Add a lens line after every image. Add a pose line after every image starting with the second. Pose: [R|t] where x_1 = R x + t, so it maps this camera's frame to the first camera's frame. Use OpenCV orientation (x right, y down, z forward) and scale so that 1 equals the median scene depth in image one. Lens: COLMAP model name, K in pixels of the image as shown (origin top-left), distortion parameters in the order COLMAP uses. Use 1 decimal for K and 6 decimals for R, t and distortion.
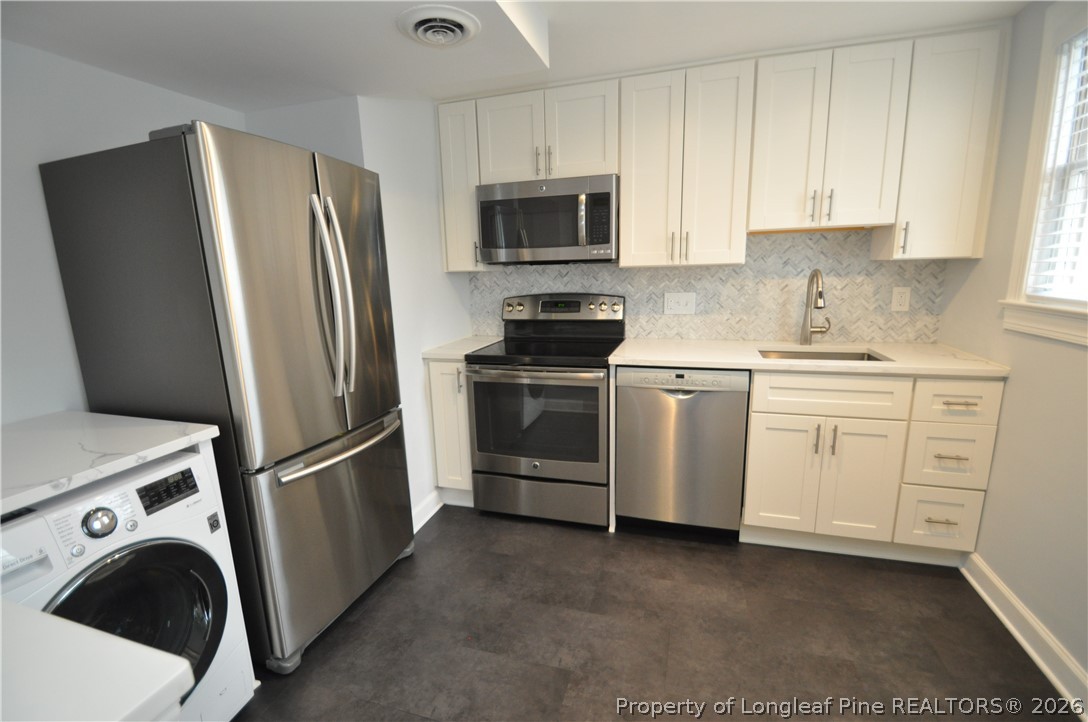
lens RADIAL K [[483.8, 0, 537.4], [0, 483.8, 372.4], [0, 0, 1]] dist [0.012894, -0.019801]
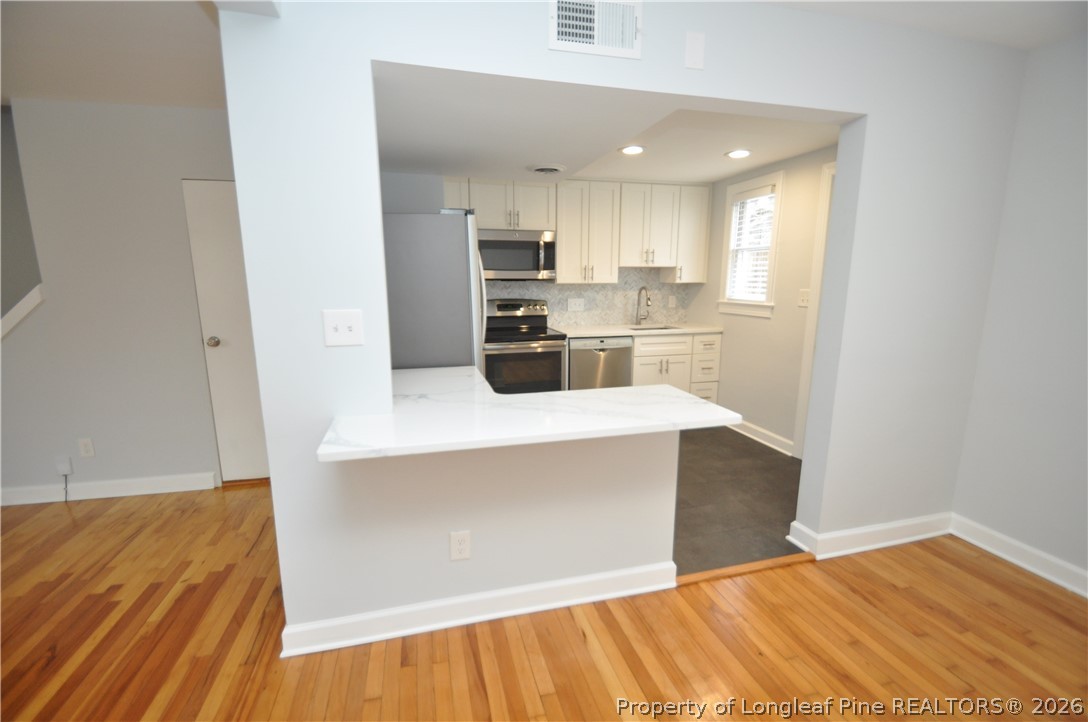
lens RADIAL K [[476.2, 0, 537.7], [0, 476.2, 372.7], [0, 0, 1]] dist [0.012678, -0.017220]
pose [[0.841895, -0.080244, 0.533643, -0.860936], [0.090882, 0.995841, 0.006365, 0.087865], [-0.531934, 0.043139, 0.845686, -0.414689]]
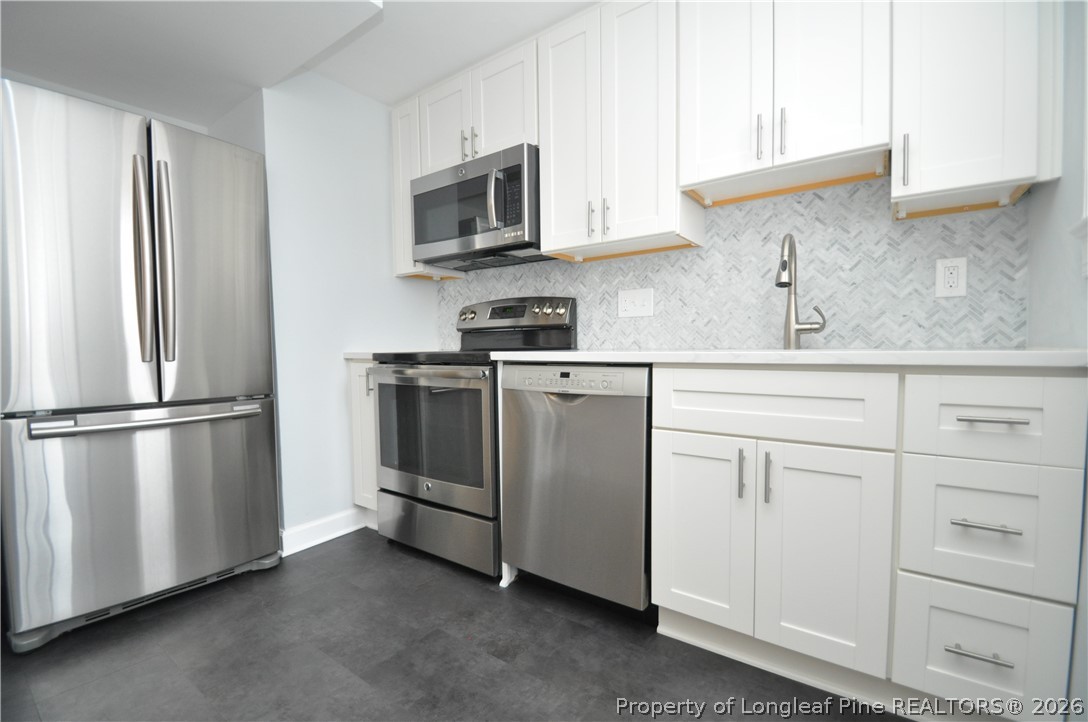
lens RADIAL K [[472.6, 0, 537.4], [0, 472.6, 373.2], [0, 0, 1]] dist [0.012194, -0.018009]
pose [[0.945901, 0.035935, -0.322461, 0.450679], [-0.082475, 0.987833, -0.131848, 0.096238], [0.313799, 0.151310, 0.937355, 0.282967]]
